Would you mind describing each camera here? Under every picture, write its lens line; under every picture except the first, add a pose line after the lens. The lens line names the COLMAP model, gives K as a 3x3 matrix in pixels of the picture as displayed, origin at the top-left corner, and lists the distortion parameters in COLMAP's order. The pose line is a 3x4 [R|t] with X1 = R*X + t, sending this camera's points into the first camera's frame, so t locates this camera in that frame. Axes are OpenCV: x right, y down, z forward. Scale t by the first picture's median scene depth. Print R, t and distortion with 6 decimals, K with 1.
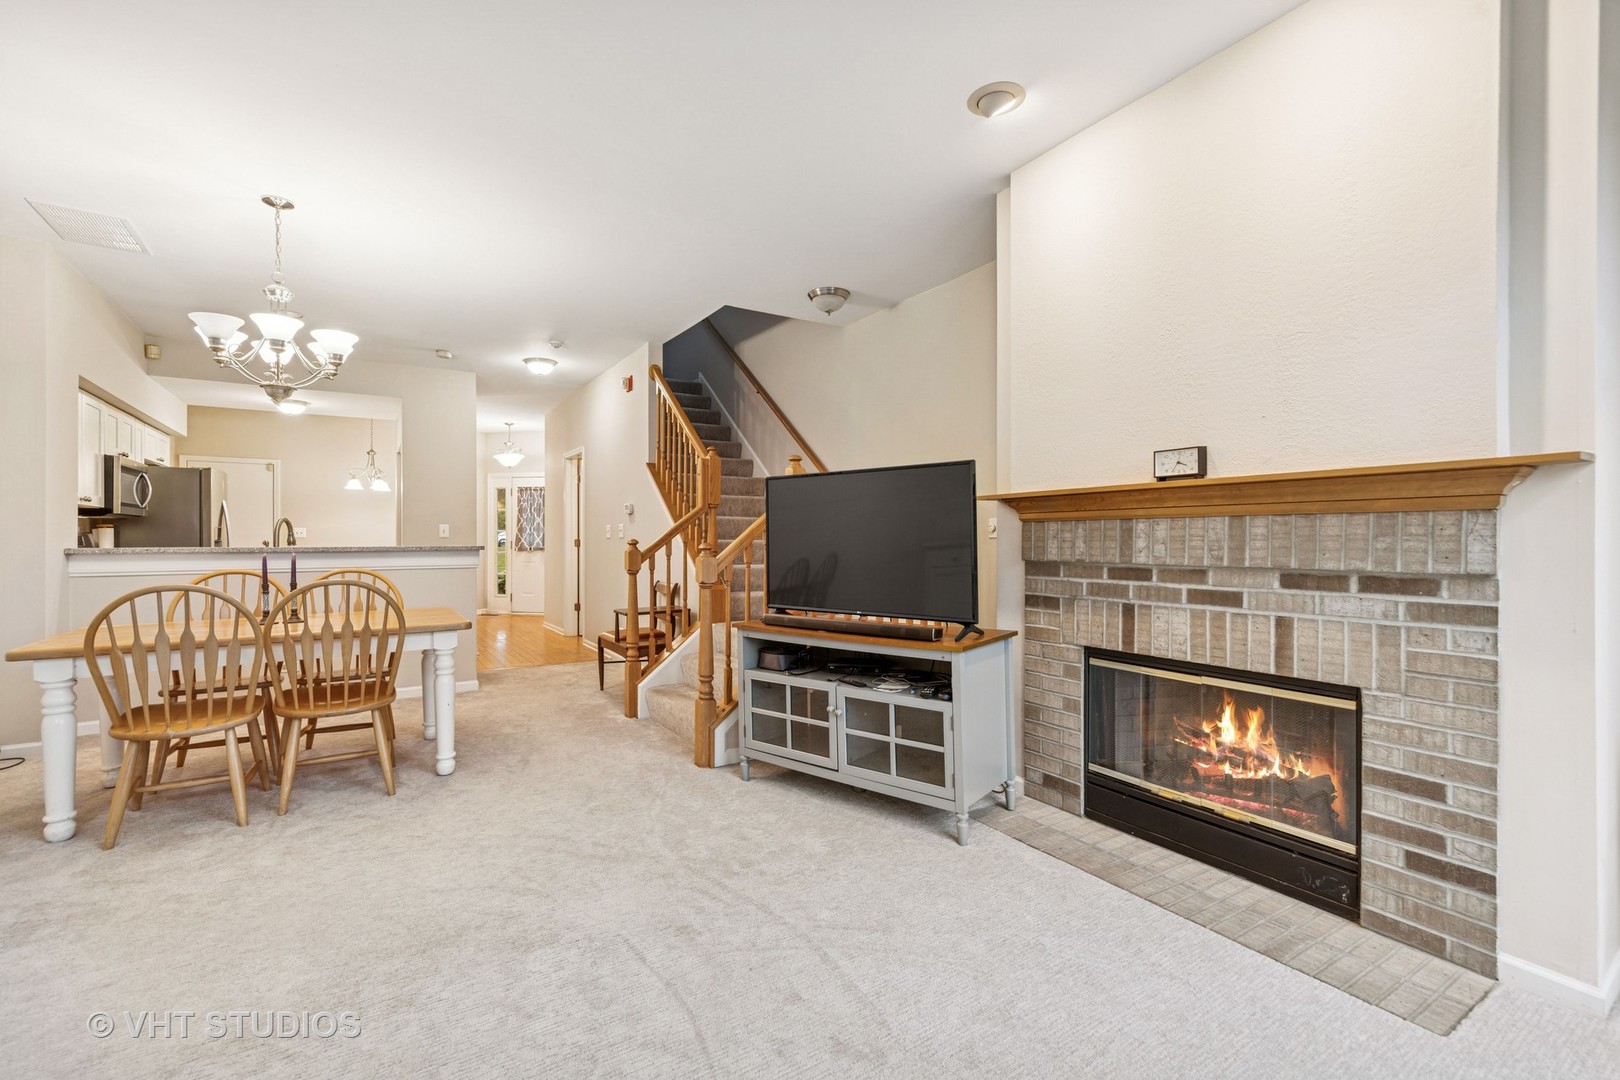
lens RADIAL K [[692.5, 0, 816.3], [0, 692.5, 540.3], [0, 0, 1]] dist [0.001609, 0.001983]
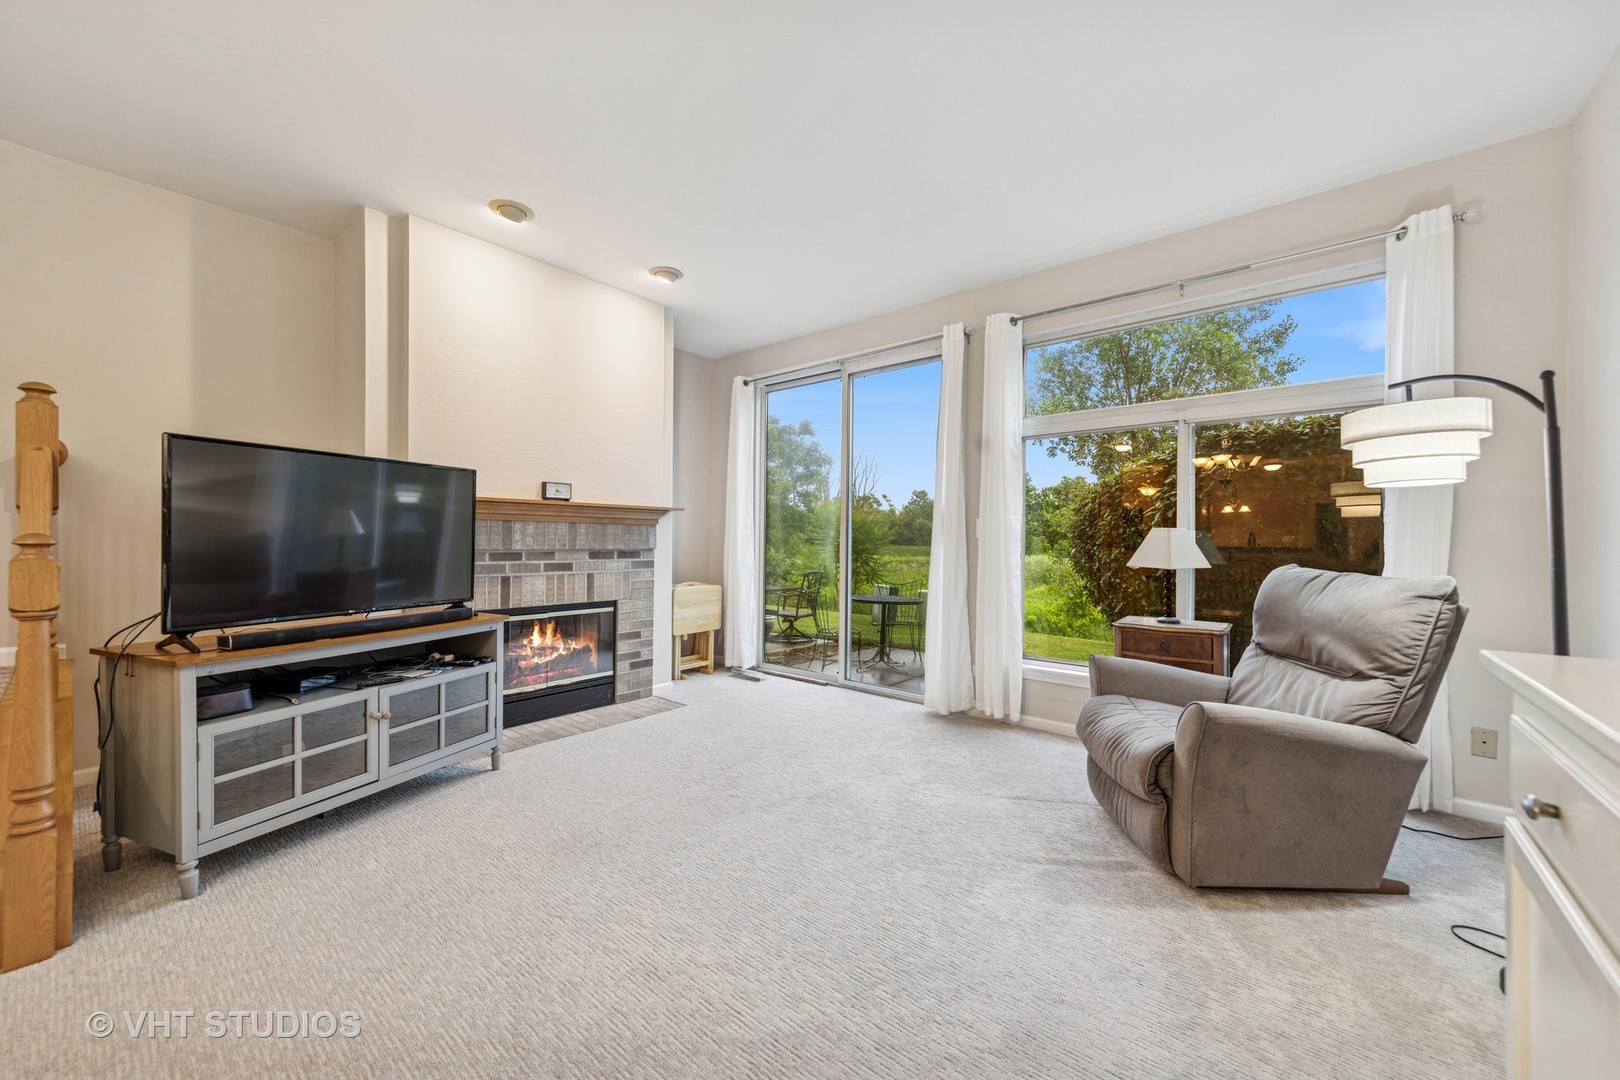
lens RADIAL K [[617.8, 0, 799.6], [0, 617.8, 537.8], [0, 0, 1]] dist [-0.002068, -0.000108]
pose [[-0.294350, 0.001051, 0.955697, -1.253432], [-0.008508, 0.999957, -0.003720, 0.008067], [-0.955660, -0.009226, -0.294328, 0.955341]]
